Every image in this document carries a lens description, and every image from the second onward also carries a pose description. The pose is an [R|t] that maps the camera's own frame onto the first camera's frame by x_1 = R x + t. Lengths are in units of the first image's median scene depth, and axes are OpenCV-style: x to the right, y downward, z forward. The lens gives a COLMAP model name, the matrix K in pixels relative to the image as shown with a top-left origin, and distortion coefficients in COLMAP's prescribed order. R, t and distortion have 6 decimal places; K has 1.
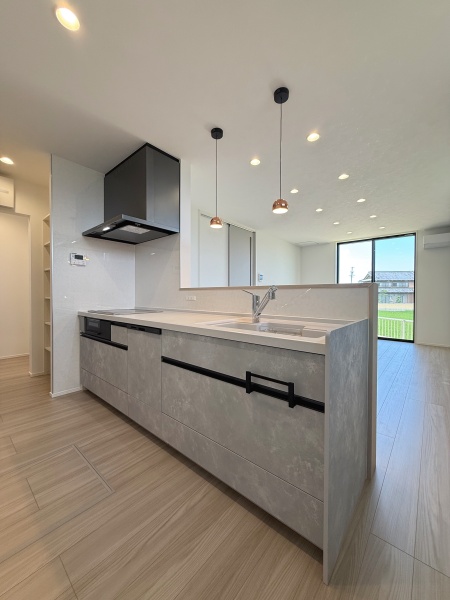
lens RADIAL K [[240.4, 0, 223.0], [0, 240.4, 299.4], [0, 0, 1]] dist [0.000137, -0.000507]
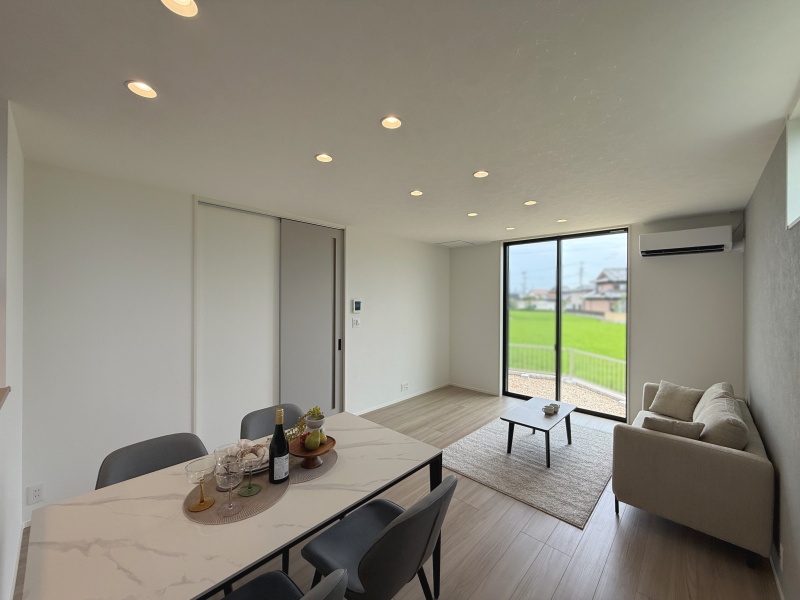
lens RADIAL K [[320.5, 0, 398.8], [0, 320.5, 297.9], [0, 0, 1]] dist [0.000137, -0.000507]
pose [[0.999217, 0.003049, -0.039456, 0.869028], [-0.003671, 0.999870, -0.015703, -0.296234], [0.039403, 0.015835, 0.999098, 0.675687]]
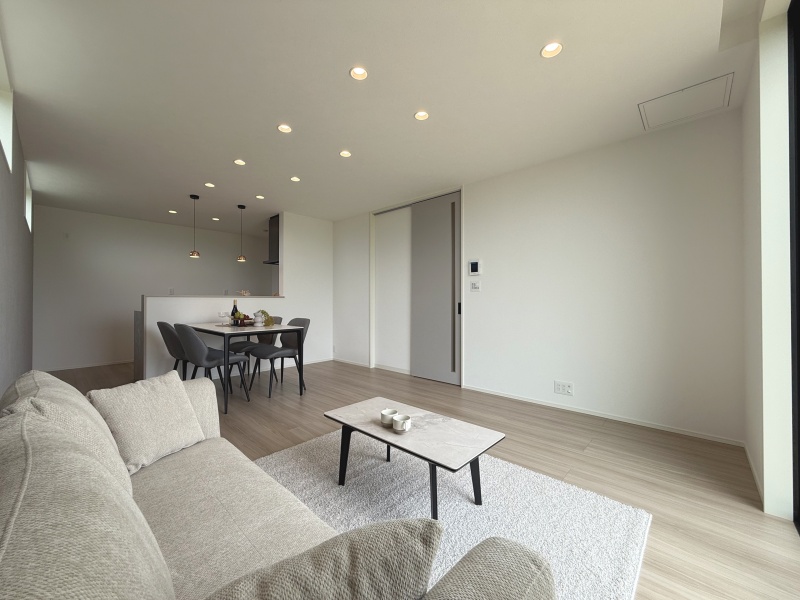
lens RADIAL K [[320.5, 0, 400.9], [0, 320.5, 301.5], [0, 0, 1]] dist [0.000137, -0.000507]
pose [[-0.033994, -0.004844, -0.999410, 2.595881], [-0.018601, 0.999818, -0.004213, -0.030164], [0.999249, 0.018447, -0.034078, 2.596043]]
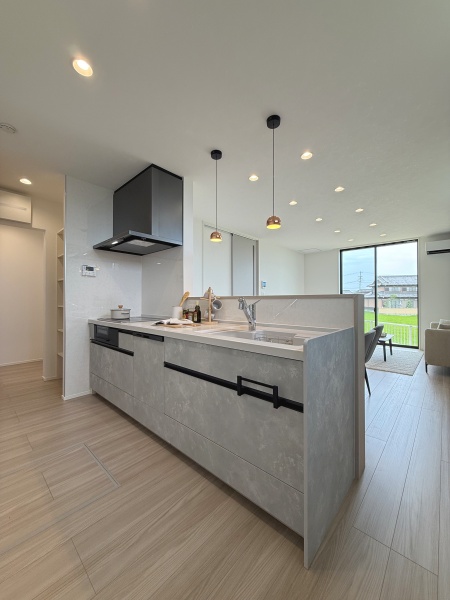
lens RADIAL K [[240.4, 0, 222.6], [0, 240.4, 298.9], [0, 0, 1]] dist [0.000137, -0.000507]
pose [[0.999492, -0.004681, -0.031525, 0.040616], [0.003925, 0.999704, -0.024015, -0.018786], [0.031628, 0.023879, 0.999214, -0.076910]]
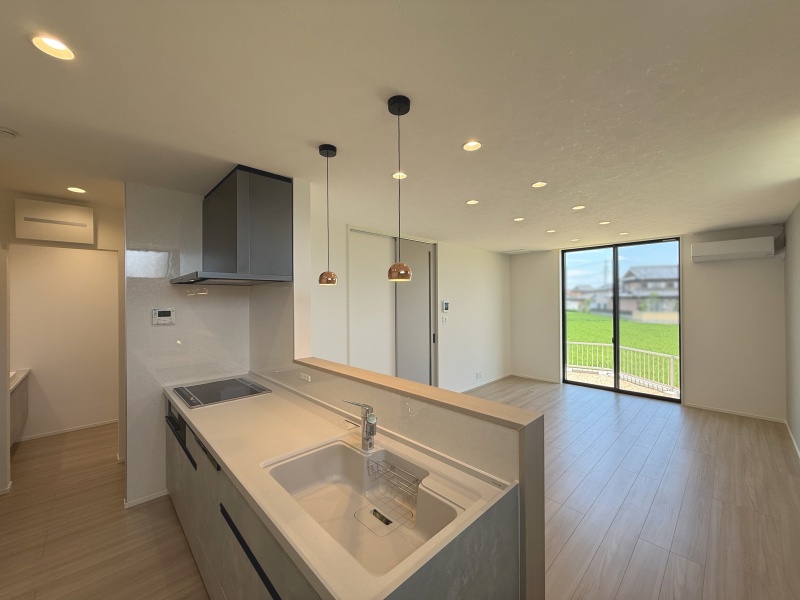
lens RADIAL K [[320.5, 0, 395.4], [0, 320.5, 298.2], [0, 0, 1]] dist [0.000137, -0.000507]
pose [[0.995356, -0.011563, -0.095566, 0.298910], [0.009647, 0.999744, -0.020486, -0.291831], [0.095778, 0.019469, 0.995212, 0.129688]]
